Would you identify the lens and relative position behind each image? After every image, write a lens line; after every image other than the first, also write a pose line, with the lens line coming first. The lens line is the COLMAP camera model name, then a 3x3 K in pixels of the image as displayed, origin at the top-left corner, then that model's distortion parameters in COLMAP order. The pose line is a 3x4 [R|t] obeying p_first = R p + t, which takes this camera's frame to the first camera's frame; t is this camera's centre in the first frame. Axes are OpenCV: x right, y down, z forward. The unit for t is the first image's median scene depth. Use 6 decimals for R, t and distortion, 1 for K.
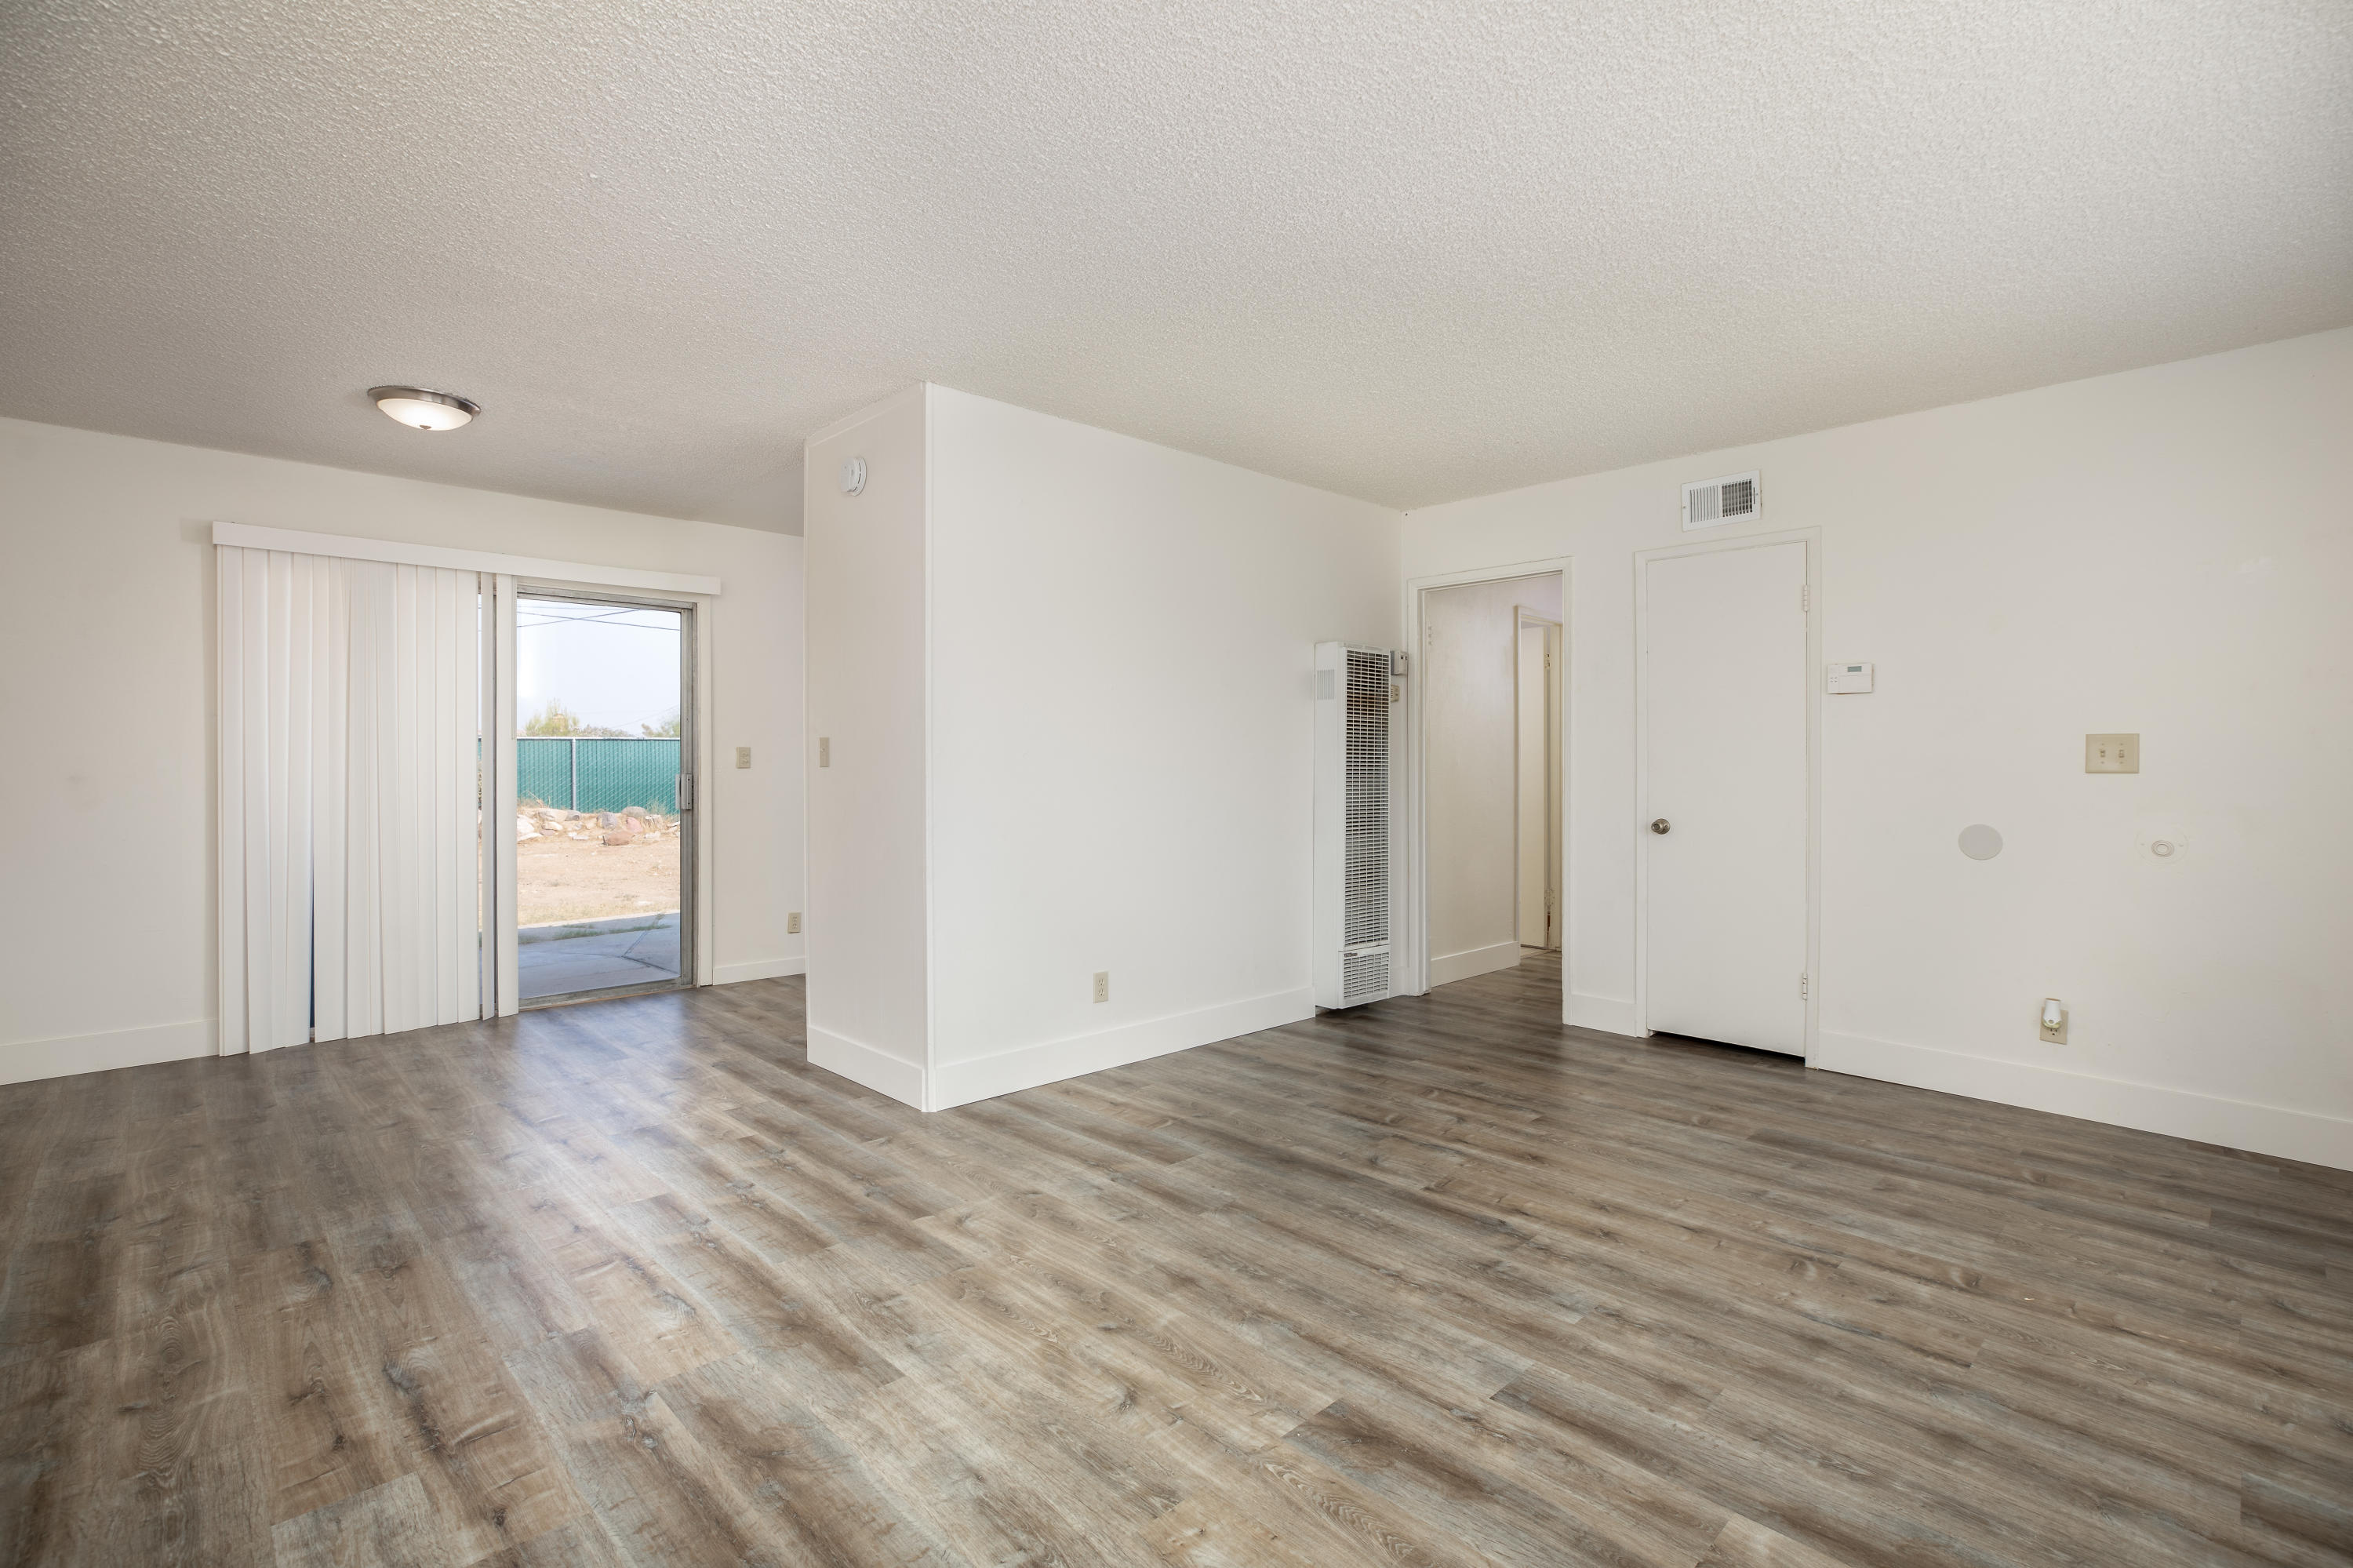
lens RADIAL K [[1086.9, 0, 1185.6], [0, 1086.9, 777.5], [0, 0, 1]] dist [0.002217, 0.002450]
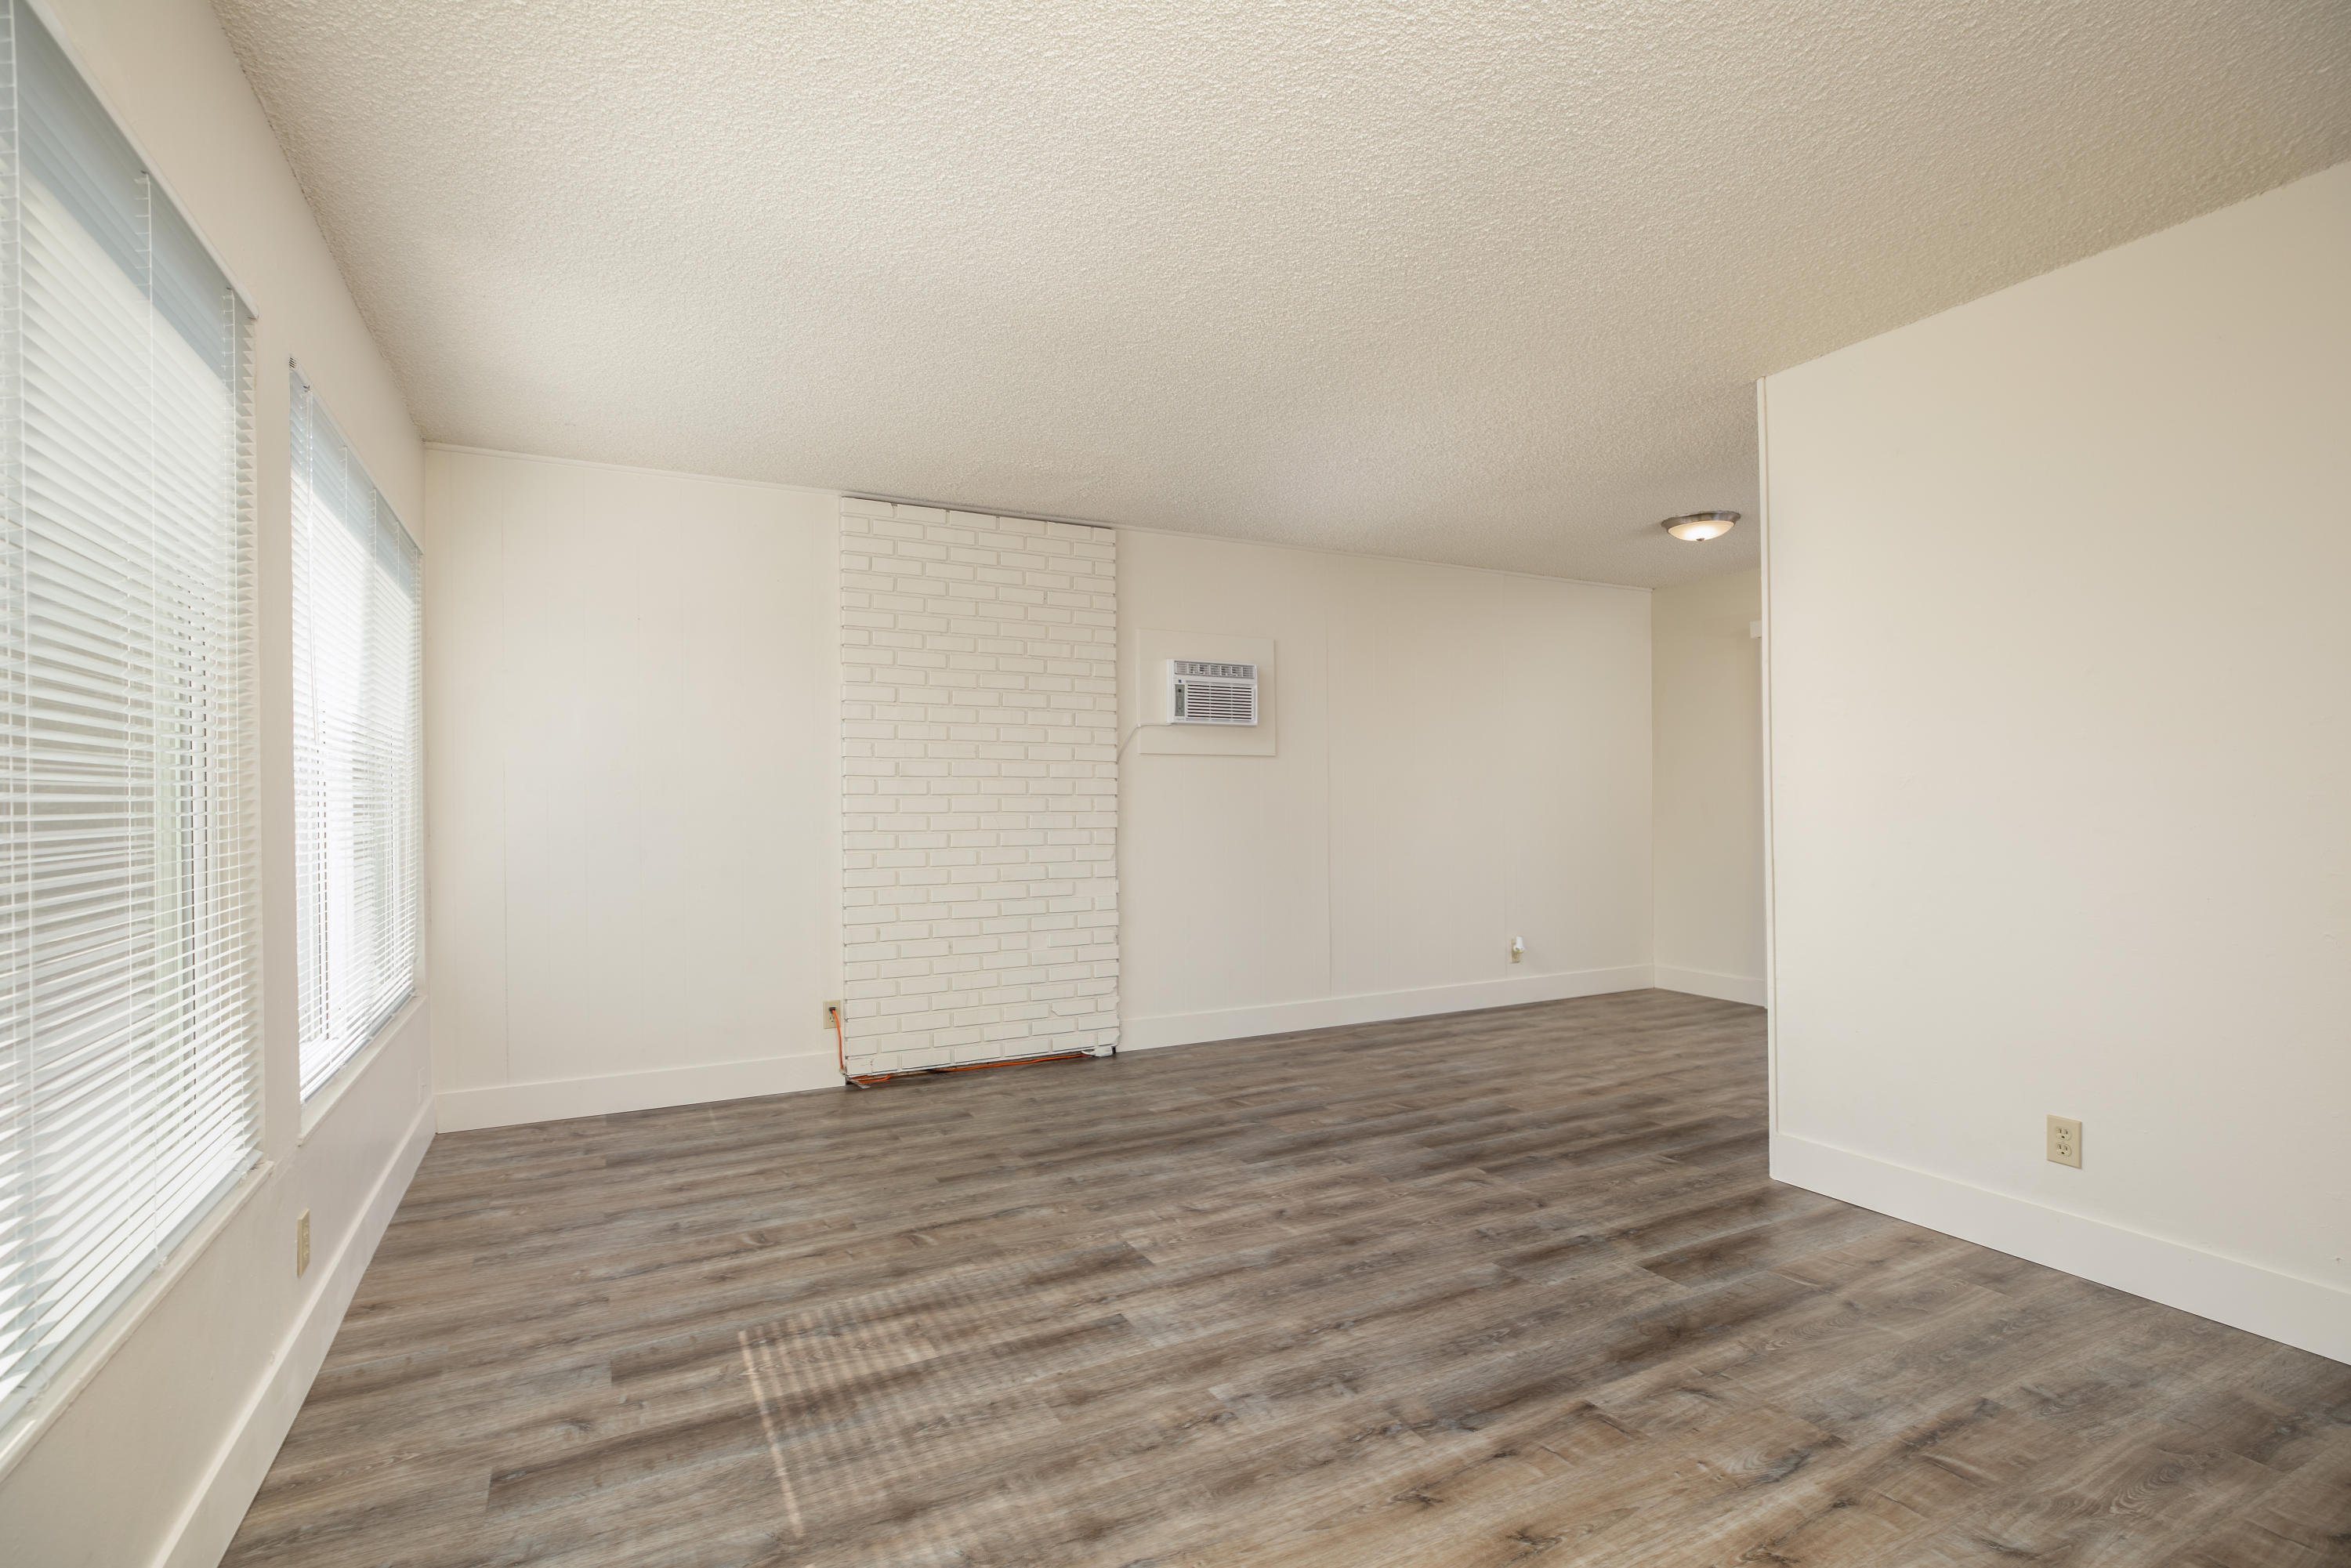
lens RADIAL K [[1085.9, 0, 1181.5], [0, 1085.9, 798.0], [0, 0, 1]] dist [0.002217, 0.002450]
pose [[-0.276539, -0.007885, -0.960970, 1.112128], [-0.002482, 0.999969, -0.007490, -0.013266], [0.961000, 0.000314, -0.276550, 1.067957]]
